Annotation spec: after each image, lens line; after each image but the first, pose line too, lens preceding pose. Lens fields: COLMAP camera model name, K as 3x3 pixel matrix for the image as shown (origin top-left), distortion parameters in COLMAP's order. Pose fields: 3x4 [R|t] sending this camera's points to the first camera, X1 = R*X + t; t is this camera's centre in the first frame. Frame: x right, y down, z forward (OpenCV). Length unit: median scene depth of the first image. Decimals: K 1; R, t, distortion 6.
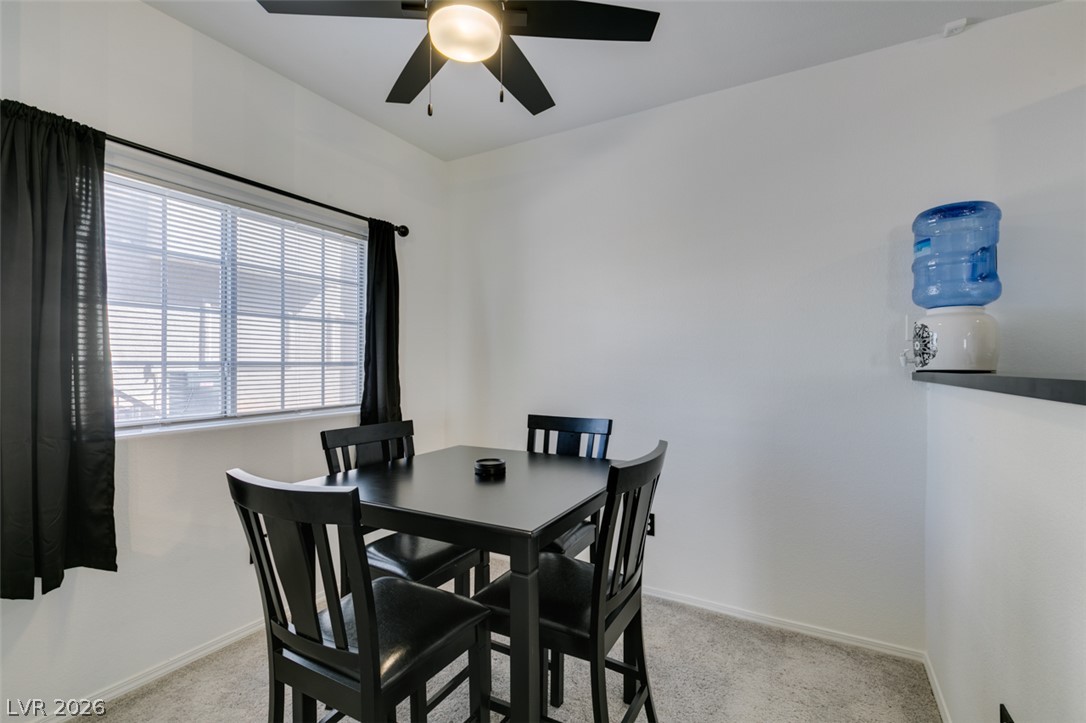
lens RADIAL K [[512.1, 0, 515.2], [0, 512.1, 366.2], [0, 0, 1]] dist [0.001540, 0.000146]
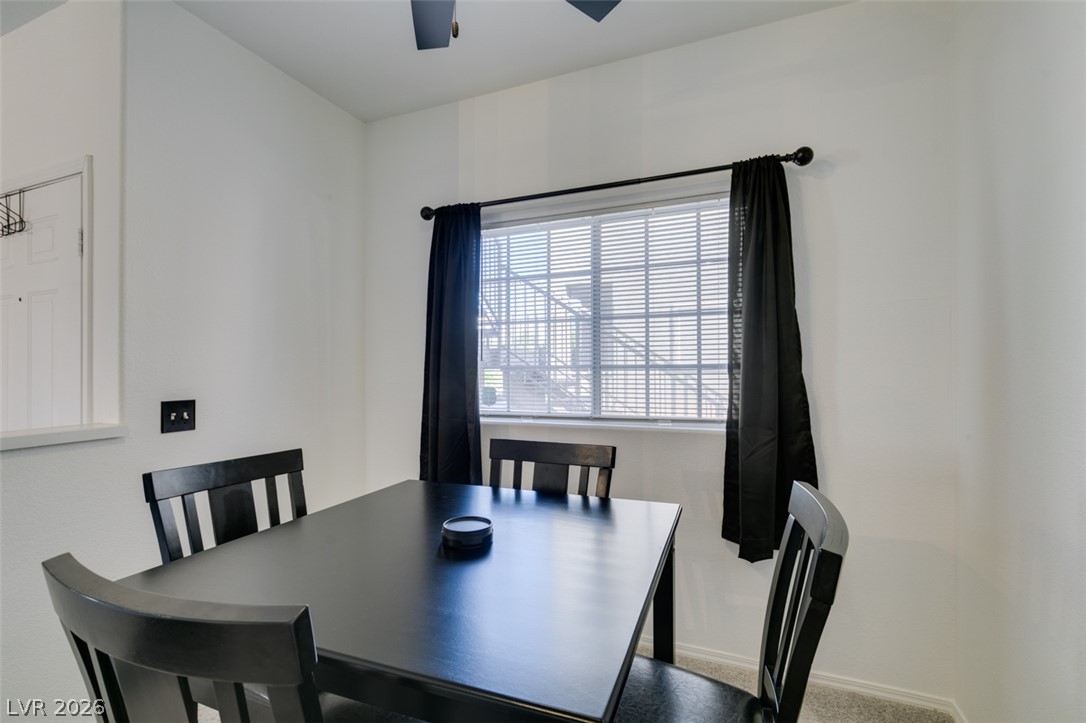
lens RADIAL K [[486.3, 0, 543.0], [0, 486.3, 366.6], [0, 0, 1]] dist [-0.000472, -0.000016]
pose [[0.154314, -0.001845, -0.988020, 0.355250], [0.003918, 0.999992, -0.001255, -0.004729], [0.988014, -0.003678, 0.154320, 0.642758]]
